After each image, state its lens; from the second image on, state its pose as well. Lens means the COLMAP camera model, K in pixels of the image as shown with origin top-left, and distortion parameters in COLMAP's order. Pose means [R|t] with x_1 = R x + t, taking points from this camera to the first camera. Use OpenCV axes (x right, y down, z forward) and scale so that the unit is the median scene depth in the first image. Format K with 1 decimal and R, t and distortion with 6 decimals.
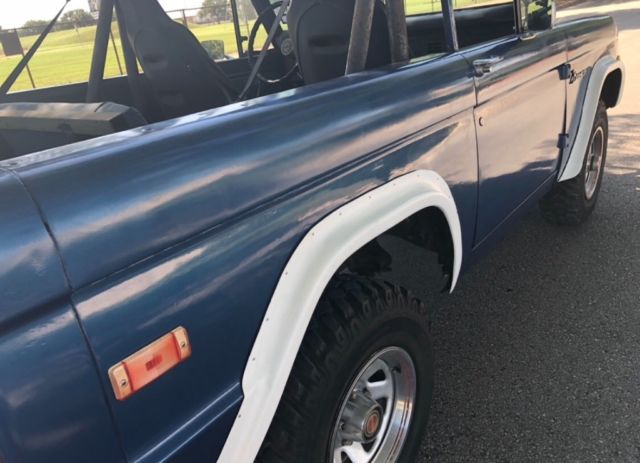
lens RADIAL K [[490.9, 0, 320.0], [0, 490.9, 231.5], [0, 0, 1]] dist [0.002935, 0.001088]
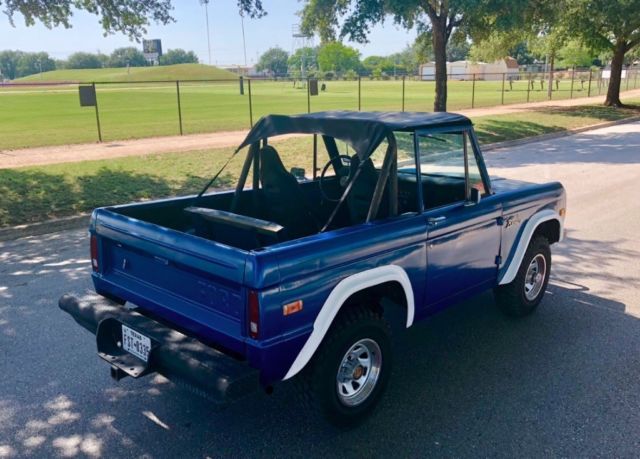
lens RADIAL K [[633.5, 0, 320.0], [0, 633.5, 229.5], [0, 0, 1]] dist [-0.005988, -0.005733]
pose [[0.987849, 0.136046, -0.075143, 0.041628], [-0.145841, 0.978530, -0.145637, 0.128386], [0.053716, 0.154826, 0.986480, -1.297184]]
